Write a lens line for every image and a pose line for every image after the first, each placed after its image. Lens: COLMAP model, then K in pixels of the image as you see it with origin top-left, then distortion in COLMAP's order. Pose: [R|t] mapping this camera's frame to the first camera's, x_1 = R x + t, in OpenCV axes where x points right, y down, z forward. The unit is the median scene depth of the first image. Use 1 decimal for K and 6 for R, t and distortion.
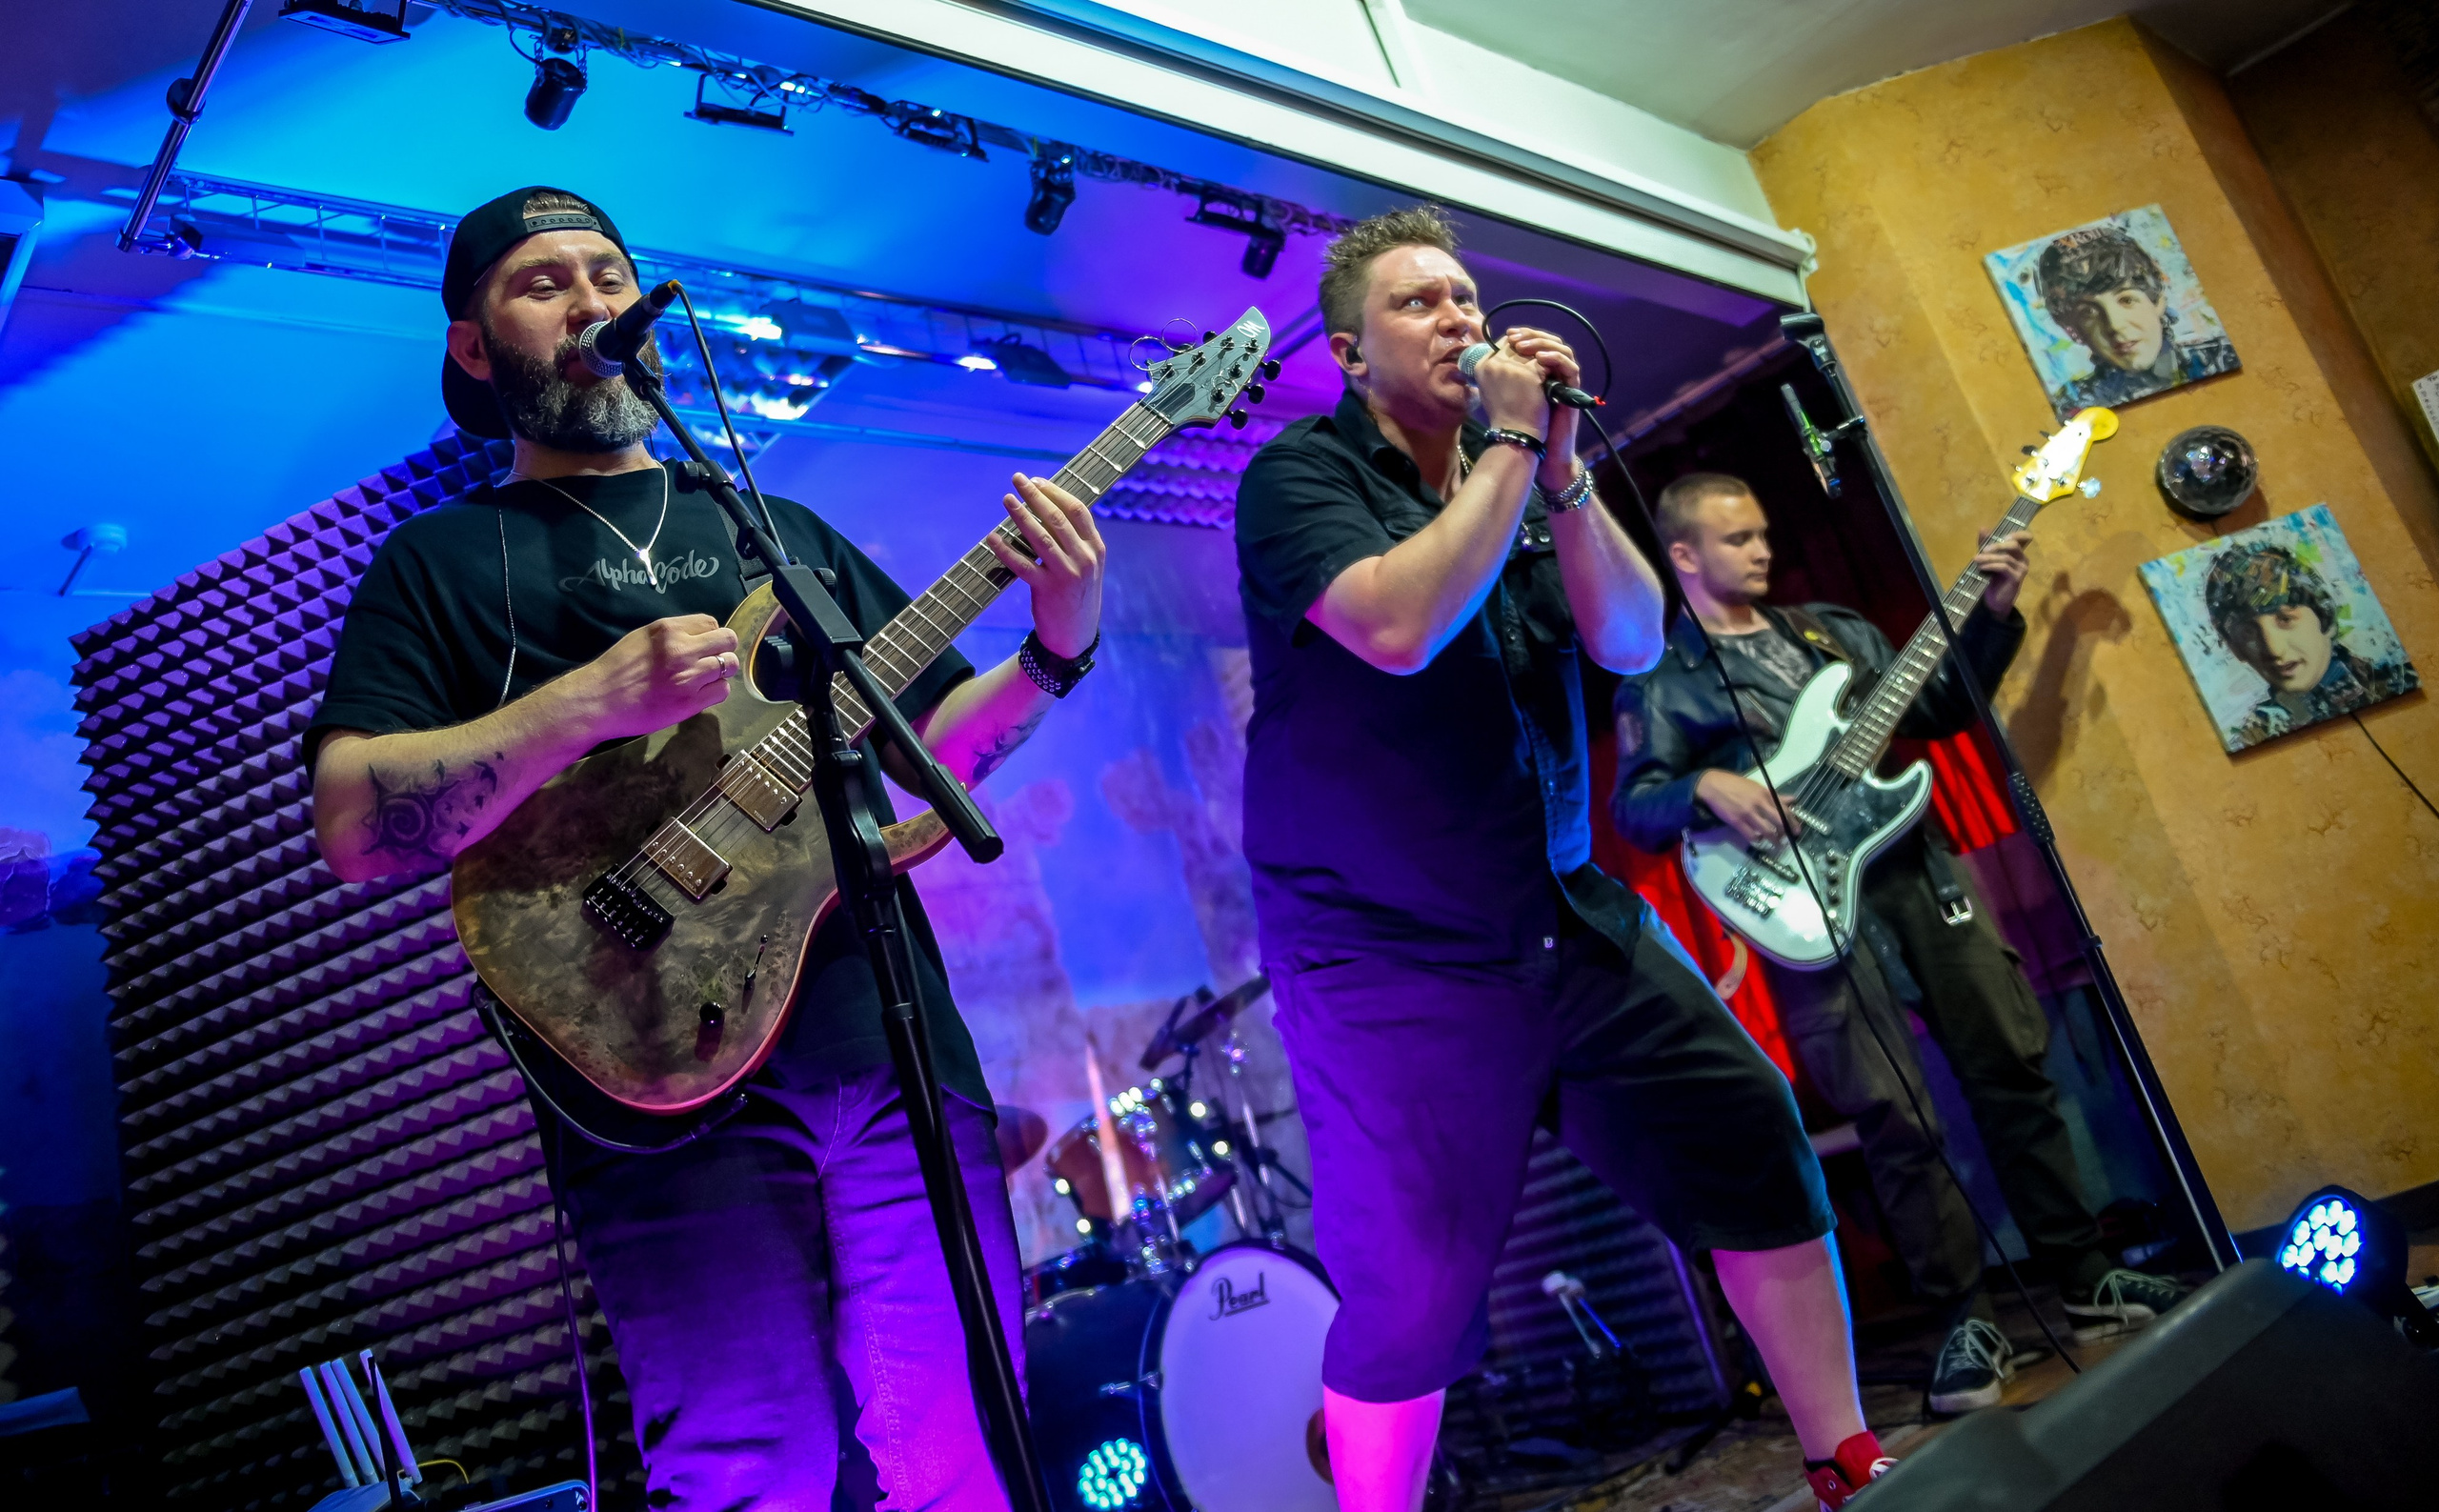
lens RADIAL K [[1856.5, 0, 1185.5], [0, 1856.5, 666.0], [0, 0, 1]] dist [-0.116238, 0.088061]
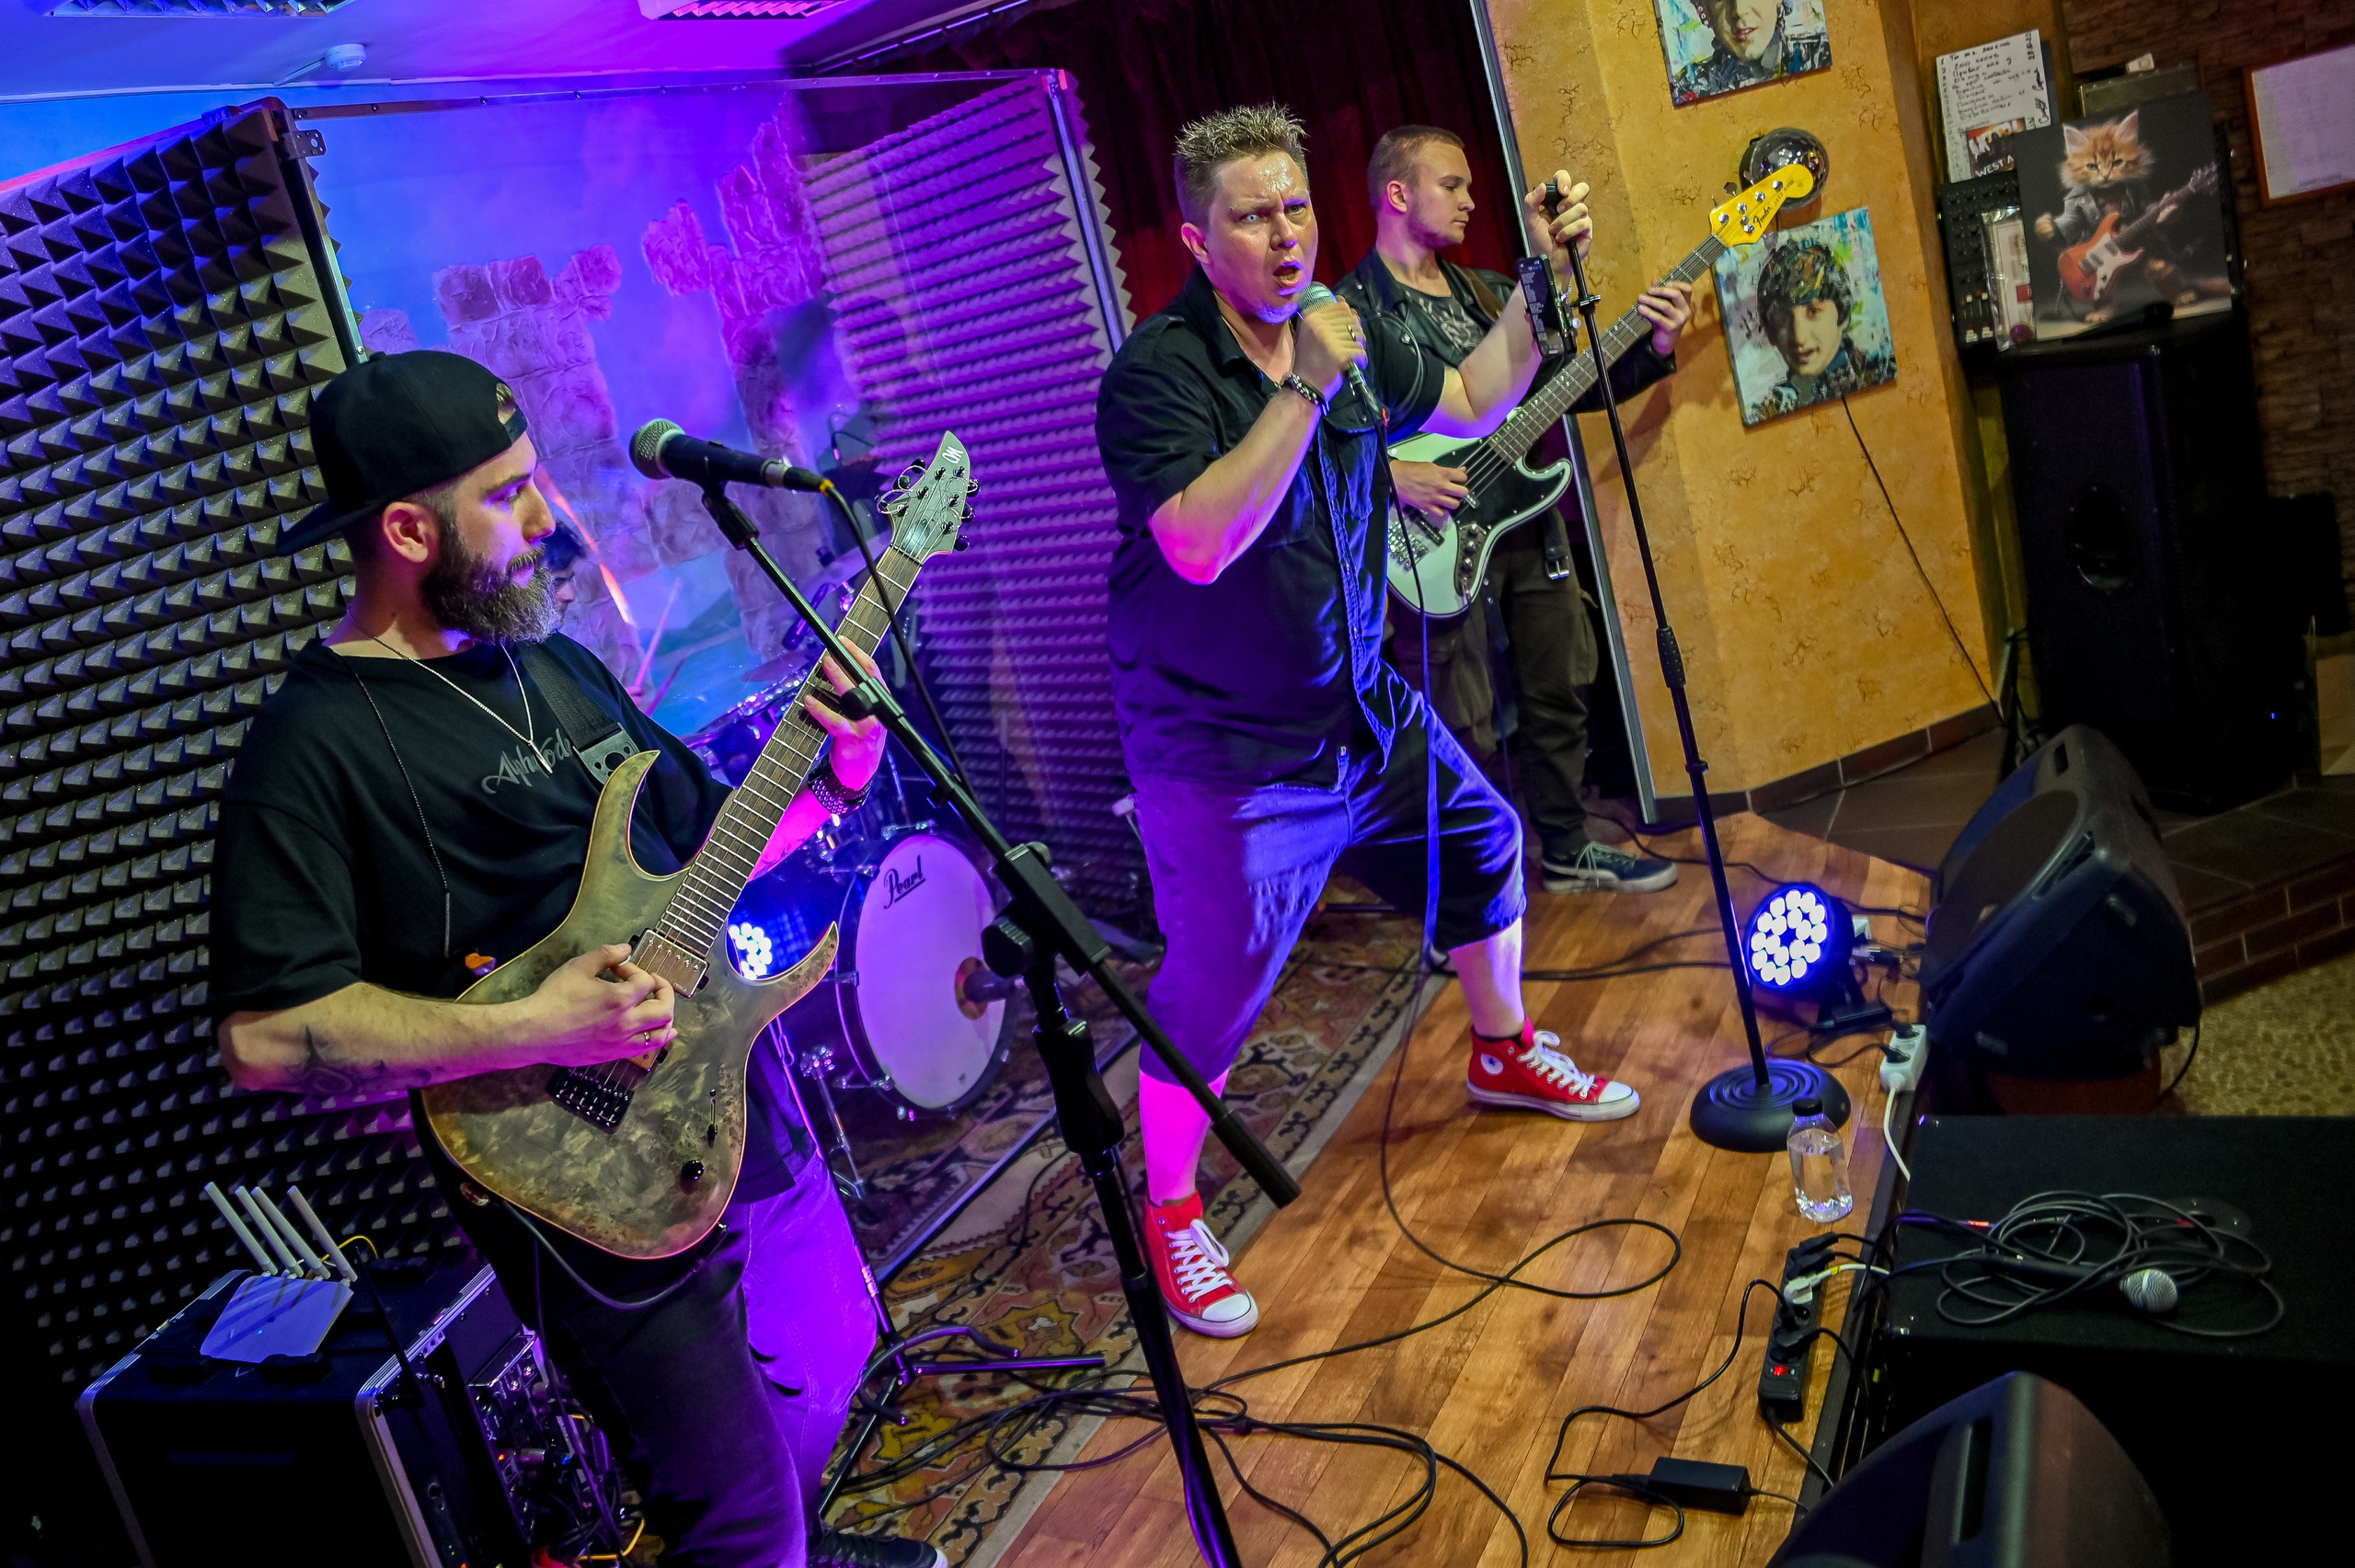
lens RADIAL K [[1783.4, 0, 1041.9], [0, 1783.4, 659.4], [0, 0, 1]] dist [-0.113449, 0.100042]
pose [[0.957399, -0.020157, 0.288064, -0.190474], [-0.103581, 0.907204, 0.407740, -0.226842], [-0.269552, -0.420207, 0.866469, 0.064718]]
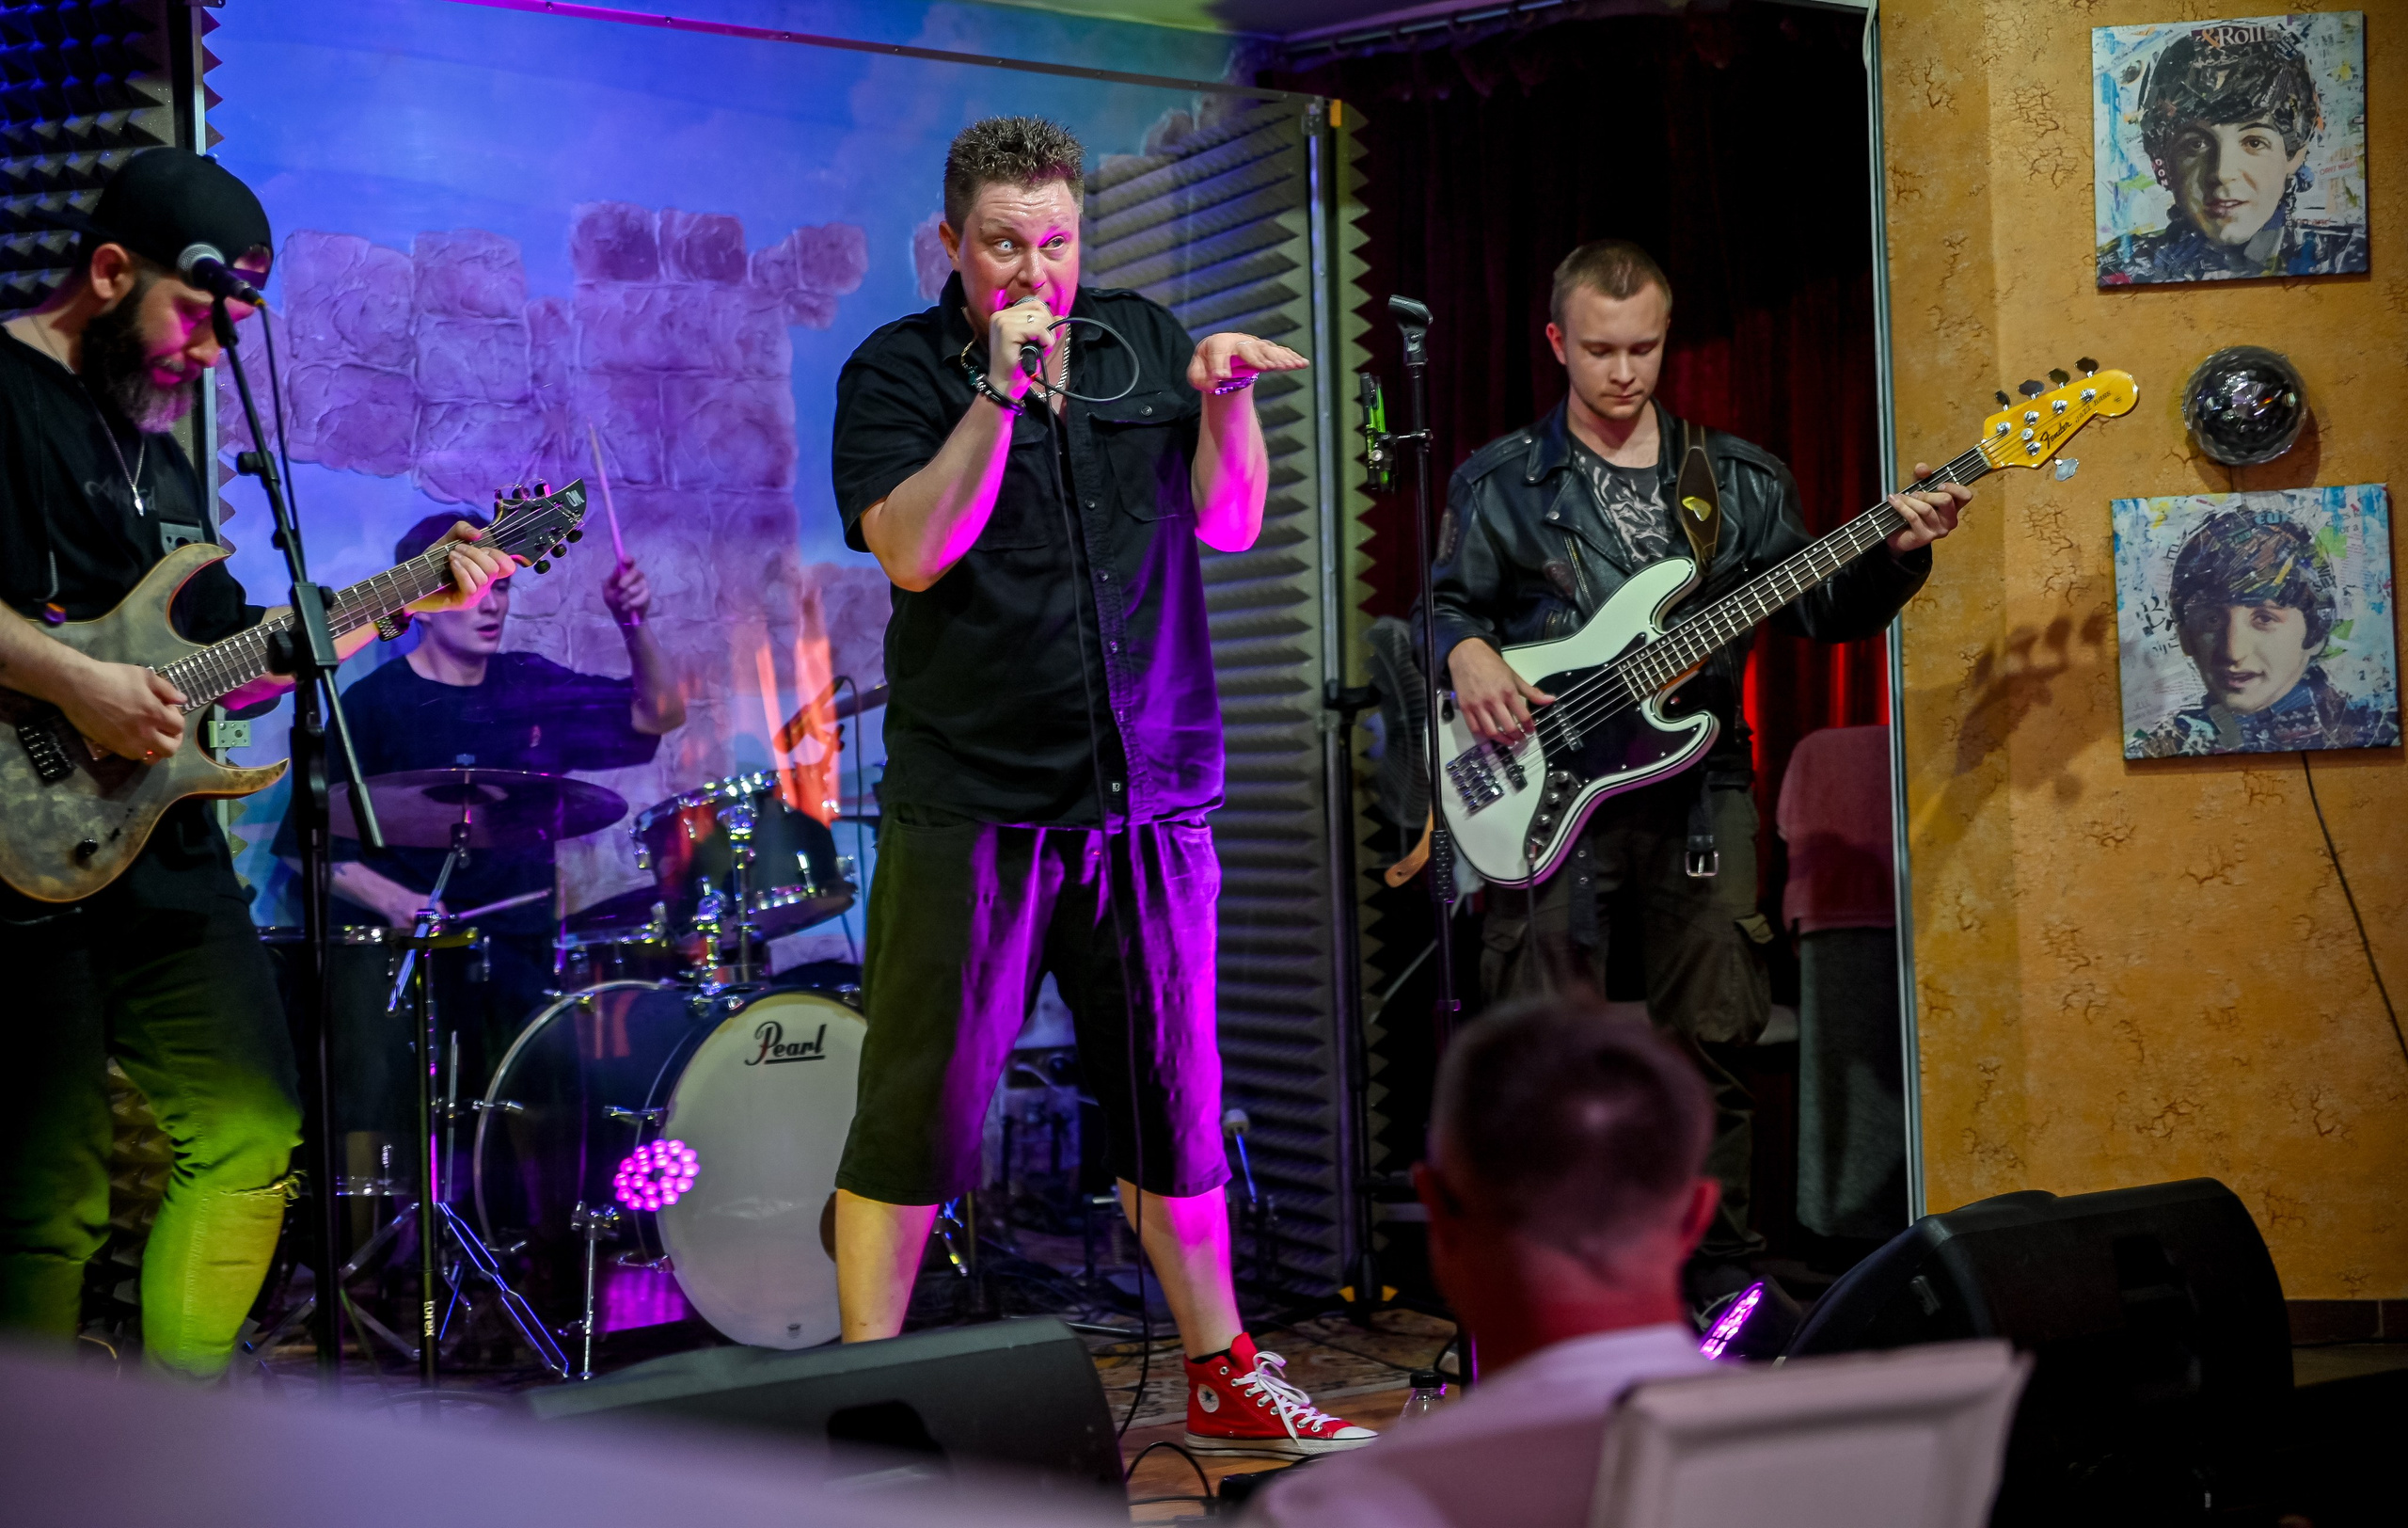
lens RADIAL K [[4056.6, 0, 1210.6], [0, 4056.6, 694.8], [0, 0, 1]] dist [0.262561, -0.181167]
pose [[0.968014, 0.250513, -0.013862, 0.196696], [-0.234154, 0.921884, 0.308711, -0.438336], [0.090115, -0.295591, 0.951055, -0.756584]]
